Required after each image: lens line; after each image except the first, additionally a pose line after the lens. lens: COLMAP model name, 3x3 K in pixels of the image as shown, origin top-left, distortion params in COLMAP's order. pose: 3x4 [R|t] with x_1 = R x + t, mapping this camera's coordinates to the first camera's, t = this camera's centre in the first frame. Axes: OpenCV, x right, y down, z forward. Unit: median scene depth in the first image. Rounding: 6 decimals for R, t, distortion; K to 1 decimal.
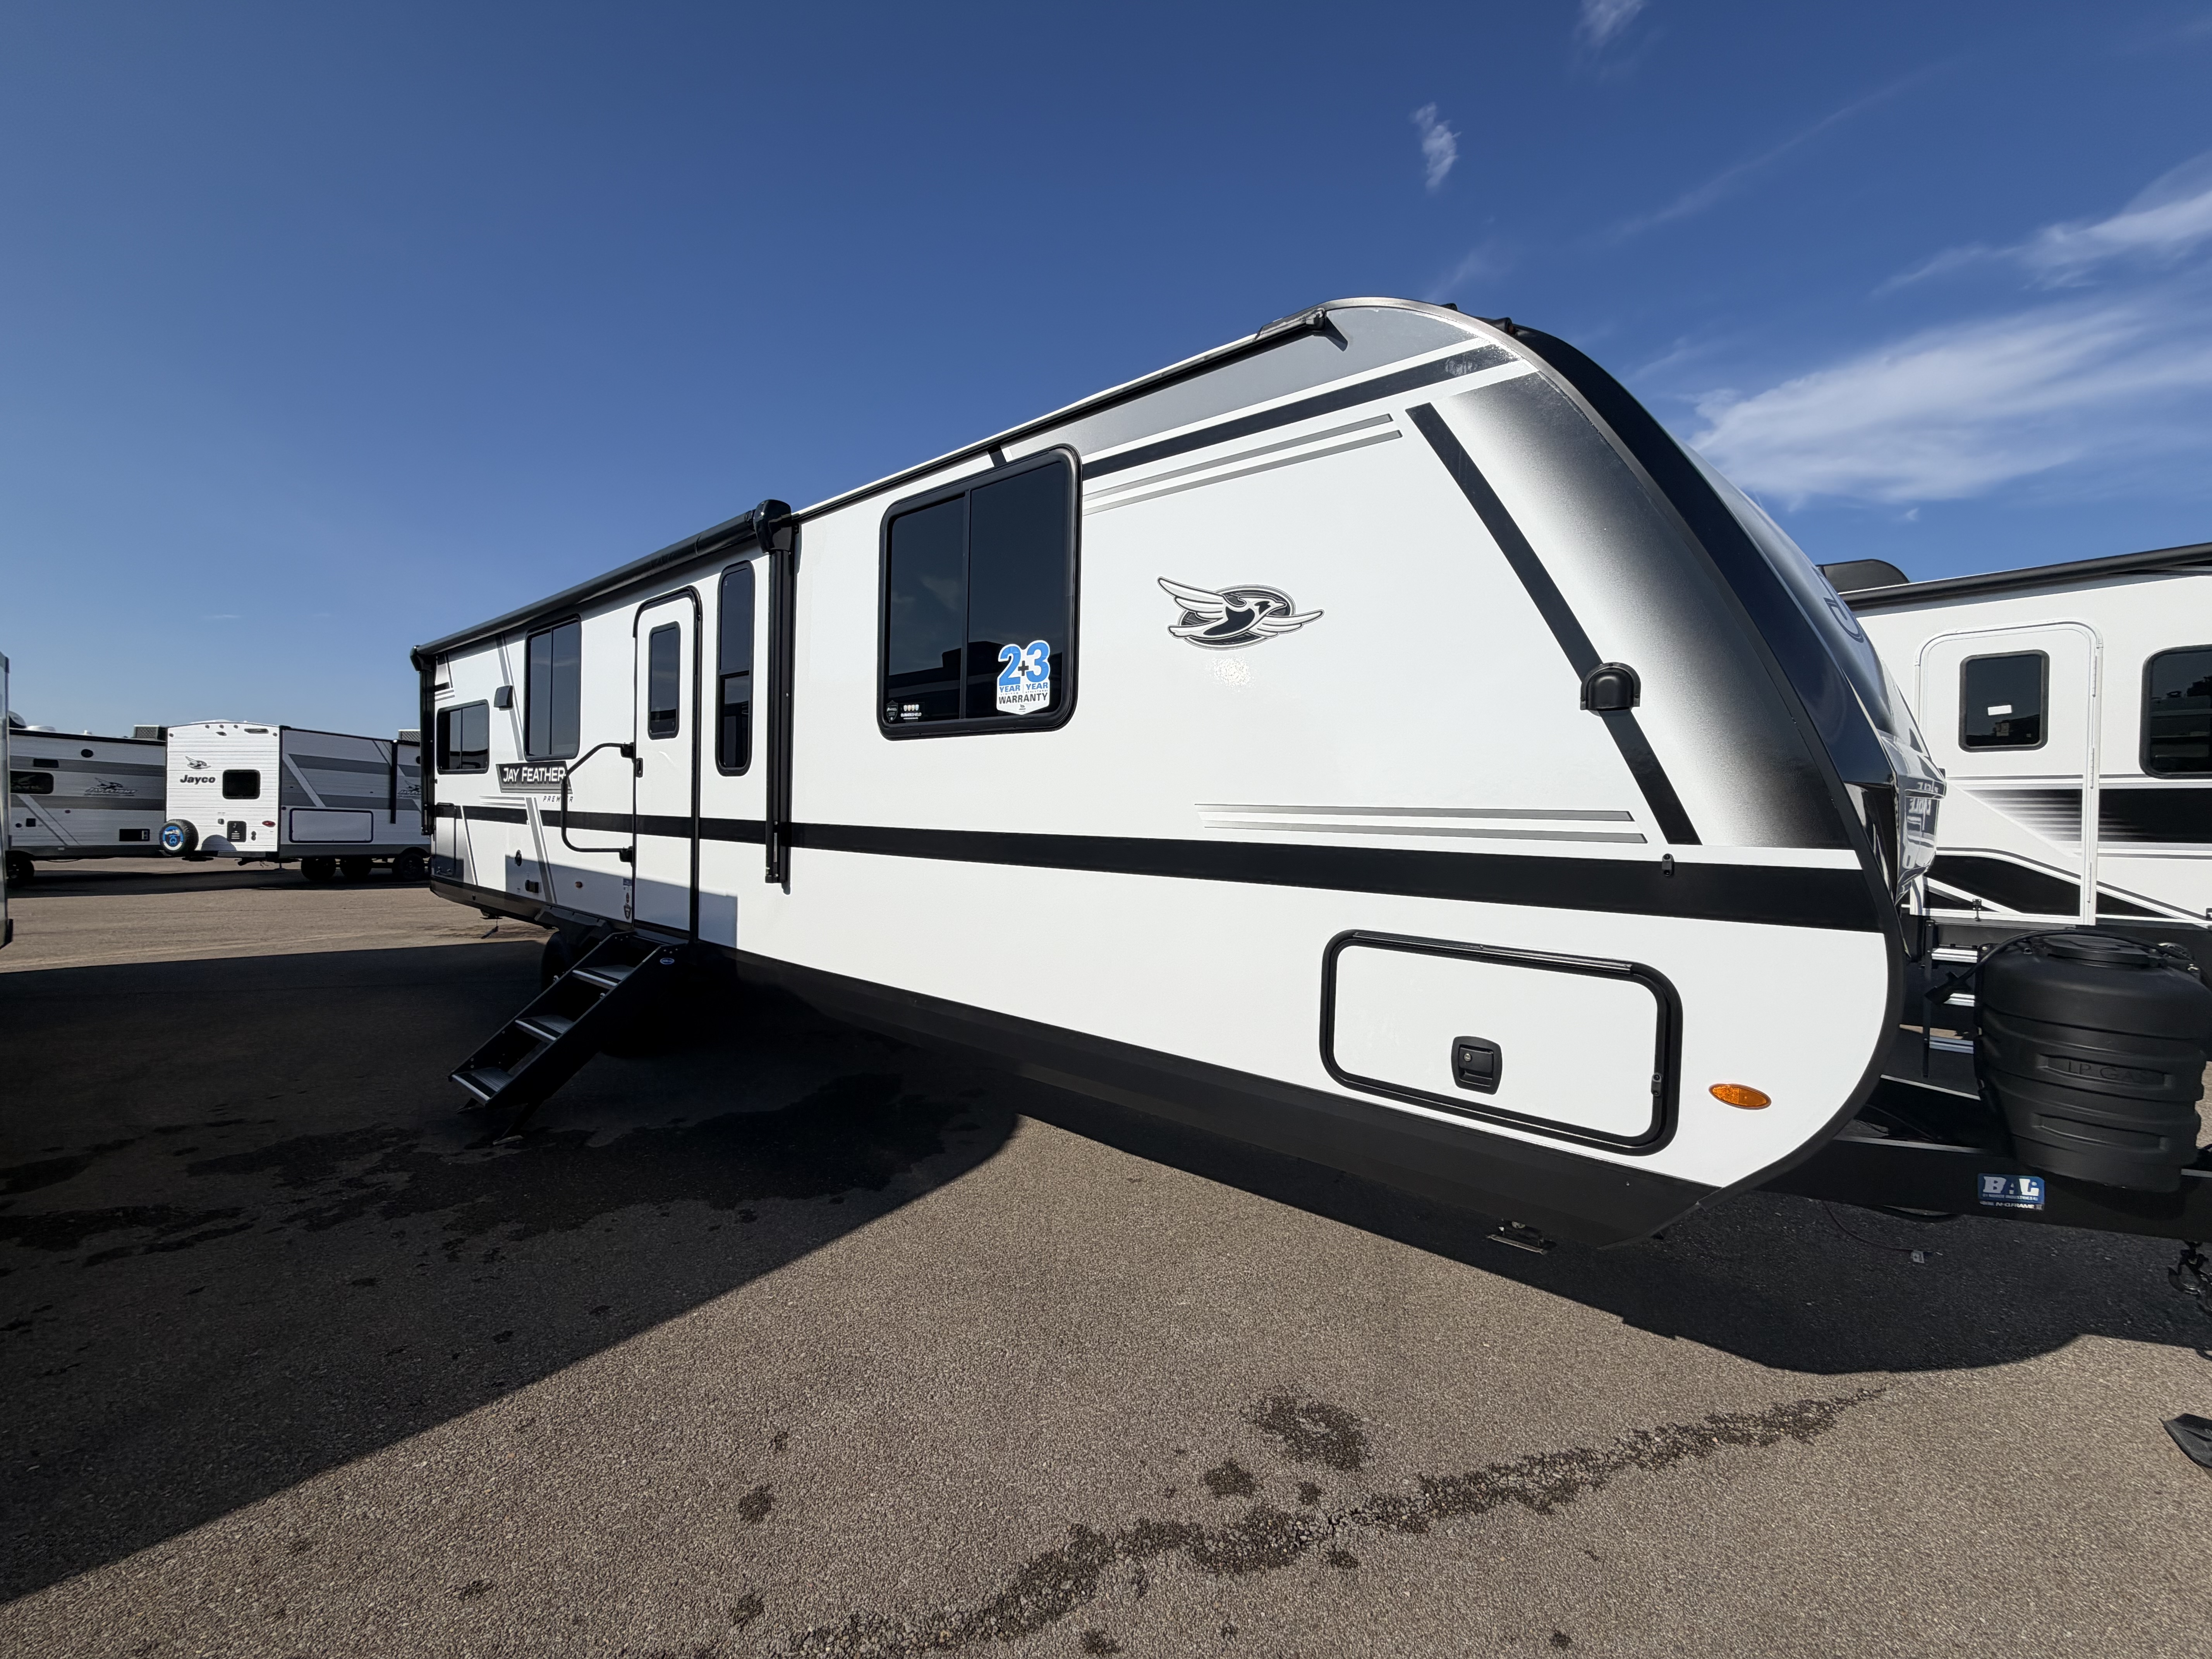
lens RADIAL K [[884.8, 0, 1098.1], [0, 884.8, 831.8], [0, 0, 1]] dist [0.001231, -0.000043]
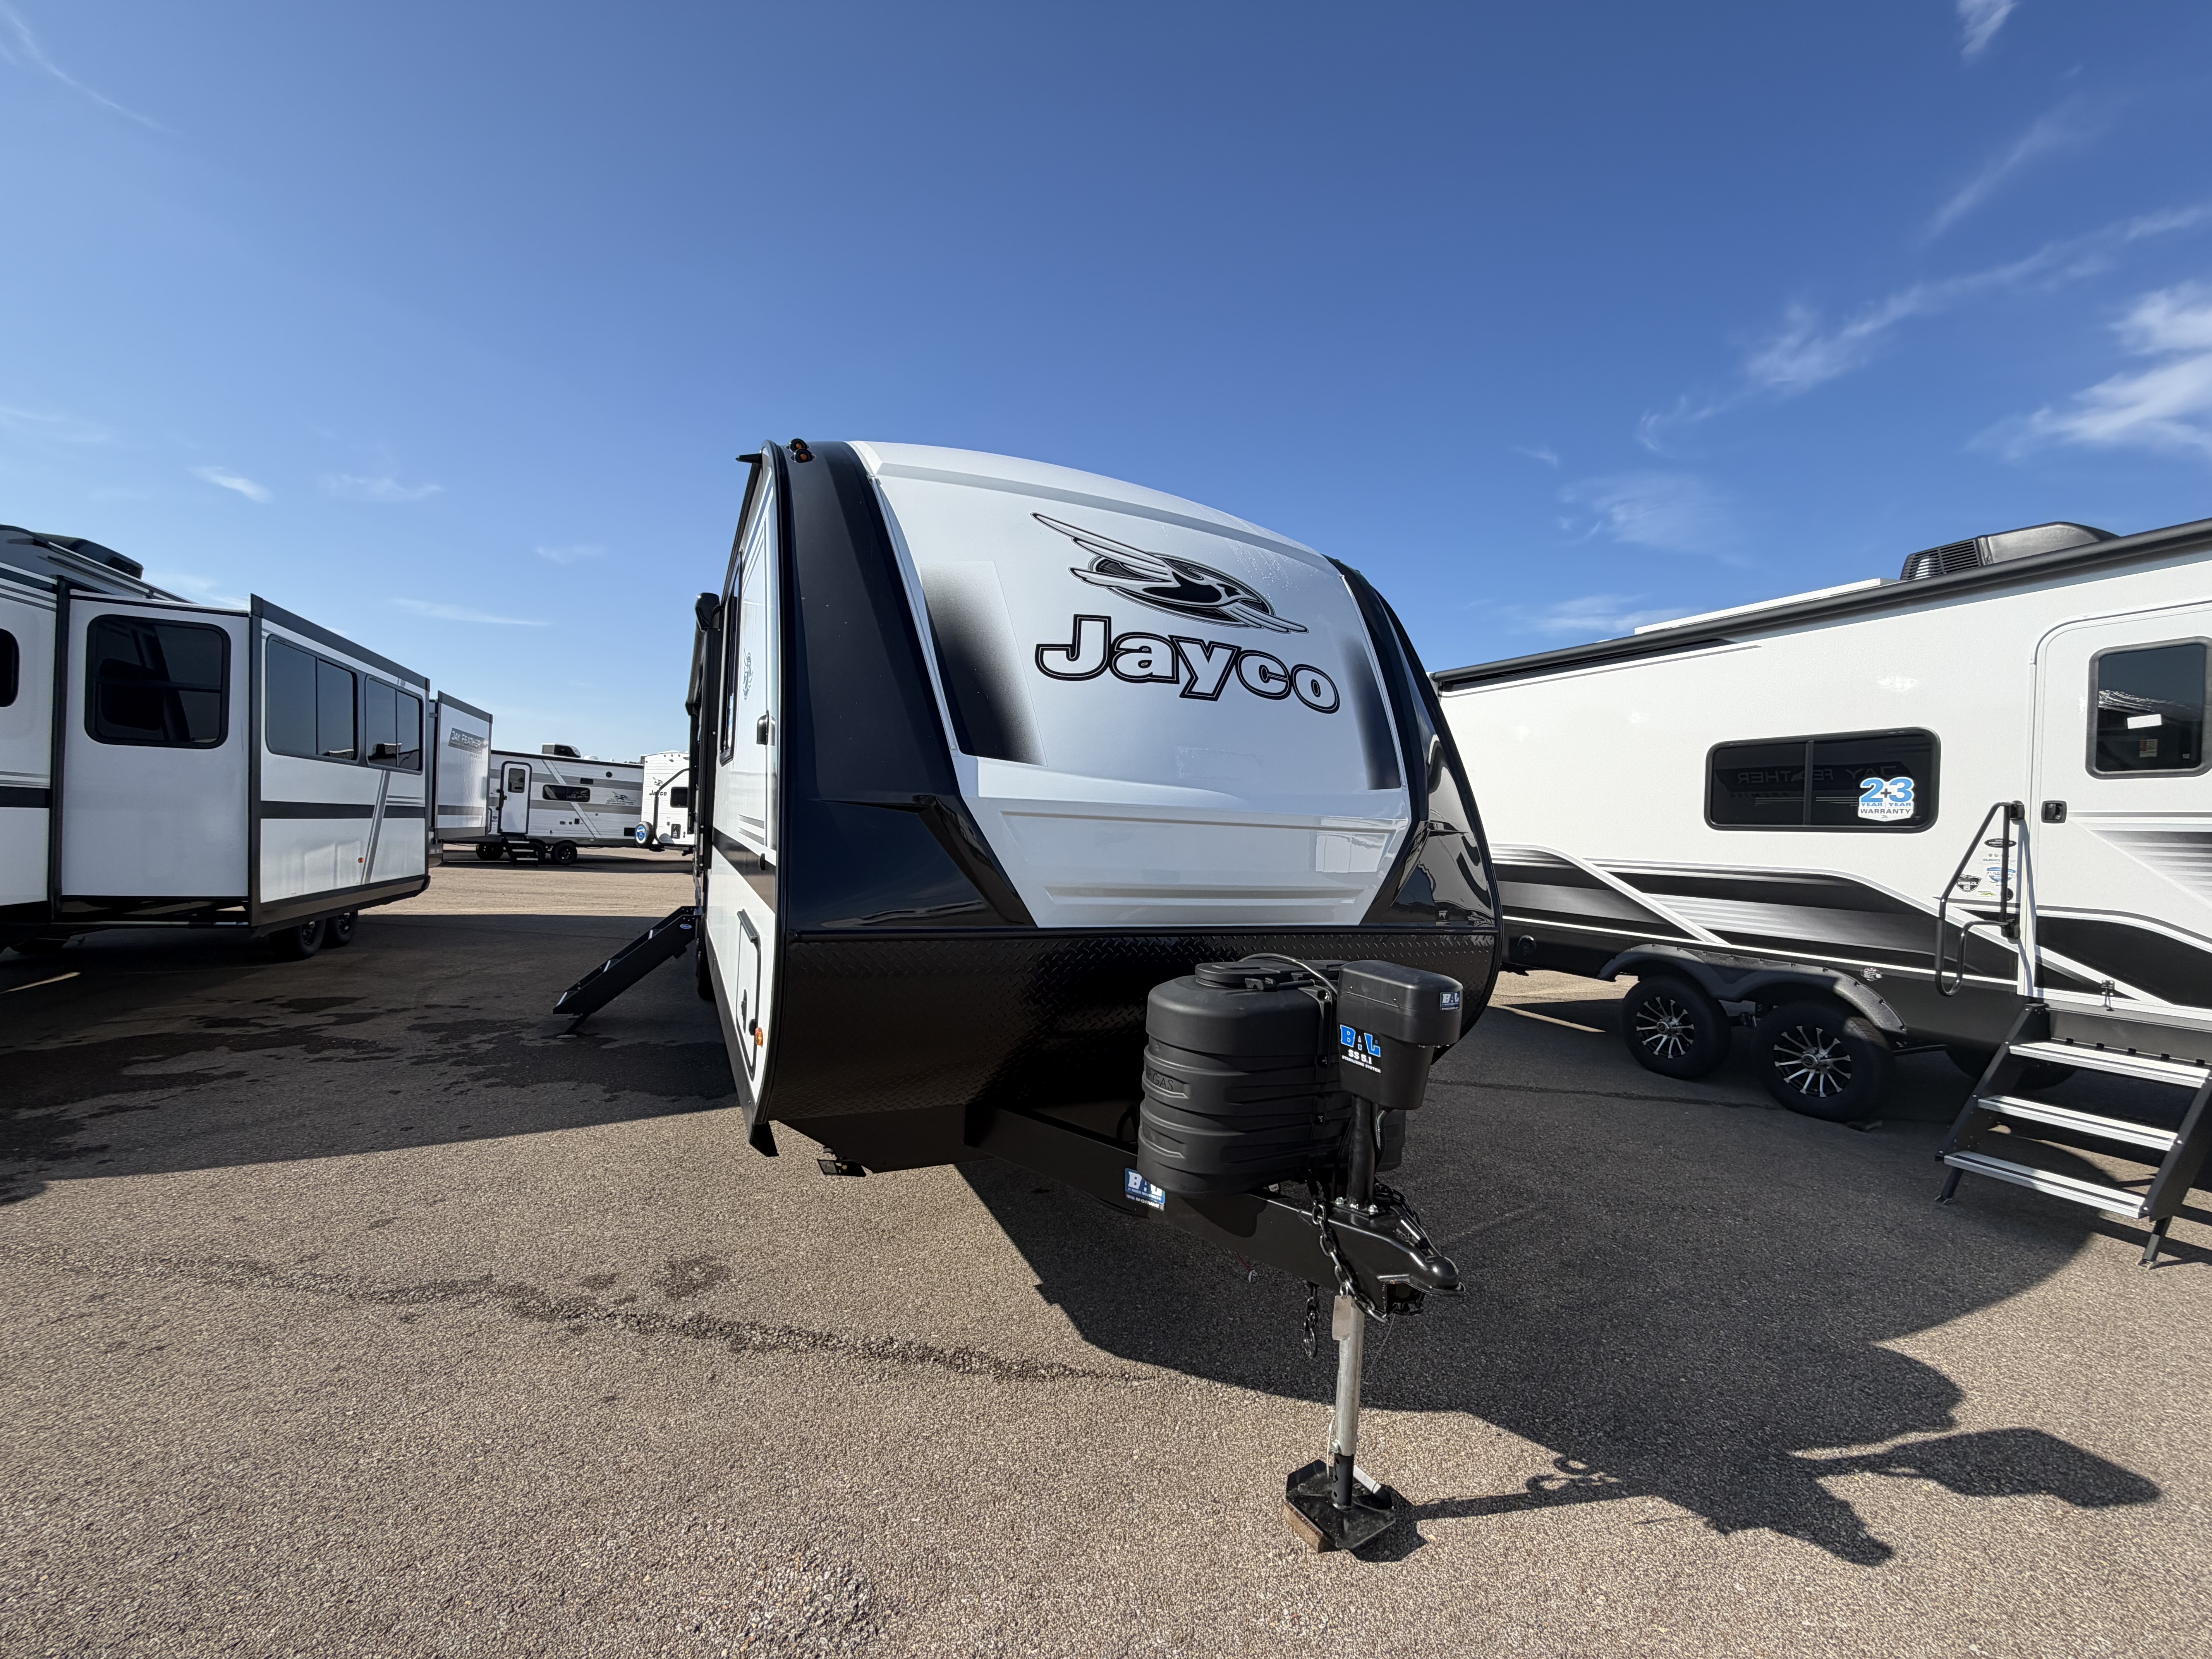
lens RADIAL K [[884.8, 0, 1098.1], [0, 884.8, 831.8], [0, 0, 1]] dist [0.001231, -0.000043]
pose [[0.915081, 0.028195, -0.402283, 0.524617], [-0.038429, 0.999110, -0.017389, -0.001601], [0.401435, 0.031372, 0.915350, -0.005505]]
